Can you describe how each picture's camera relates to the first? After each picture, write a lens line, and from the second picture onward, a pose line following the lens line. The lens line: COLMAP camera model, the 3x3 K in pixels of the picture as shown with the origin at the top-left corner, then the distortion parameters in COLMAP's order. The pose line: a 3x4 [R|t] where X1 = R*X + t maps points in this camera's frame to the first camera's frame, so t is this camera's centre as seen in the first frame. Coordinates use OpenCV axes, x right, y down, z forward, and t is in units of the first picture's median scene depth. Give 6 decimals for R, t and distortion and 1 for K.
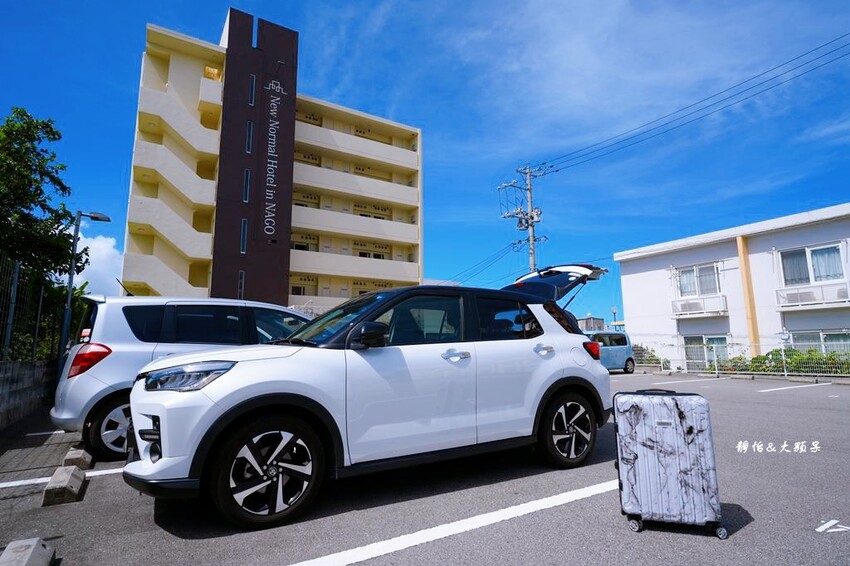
lens RADIAL K [[464.3, 0, 426.8], [0, 464.3, 284.1], [0, 0, 1]] dist [0.001173, 0.001679]
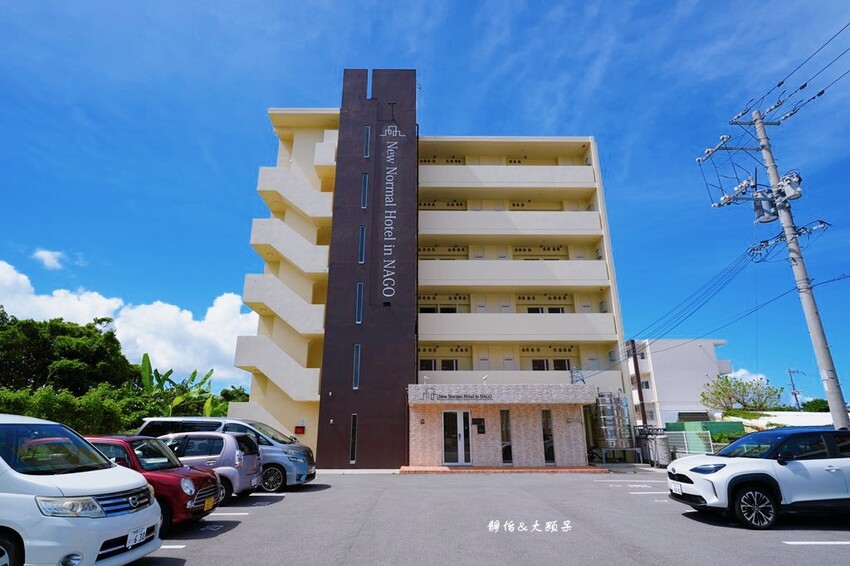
lens RADIAL K [[464.3, 0, 421.2], [0, 464.3, 281.5], [0, 0, 1]] dist [0.001173, 0.001679]
pose [[0.843166, -0.159965, -0.513305, 0.131235], [0.071630, 0.979625, -0.187627, 0.023296], [0.532861, 0.121432, 0.837445, 0.339718]]
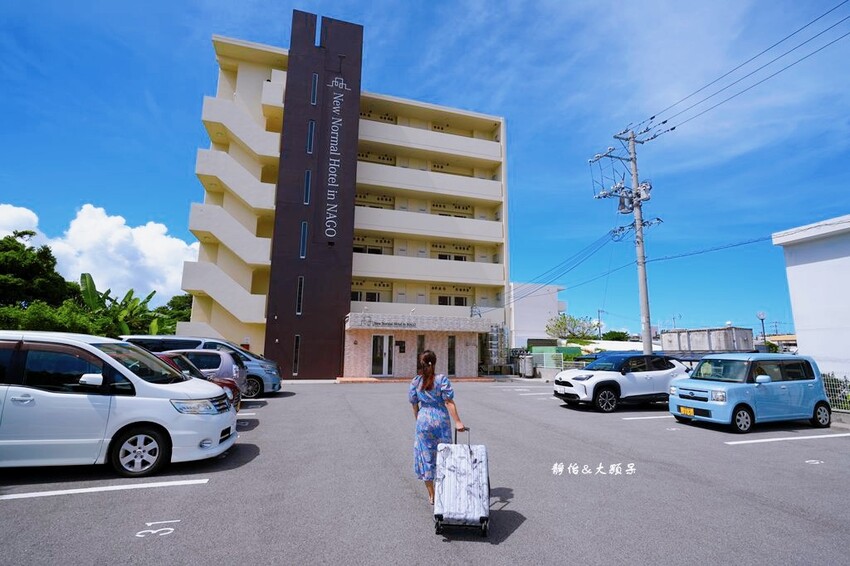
lens RADIAL K [[414.2, 0, 426.8], [0, 414.2, 281.1], [0, 0, 1]] dist [-0.000783, 0.004772]
pose [[0.961019, -0.025707, -0.275283, 0.074828], [0.018937, 0.999450, -0.027224, 0.008360], [0.275832, 0.020950, 0.960978, 0.249357]]
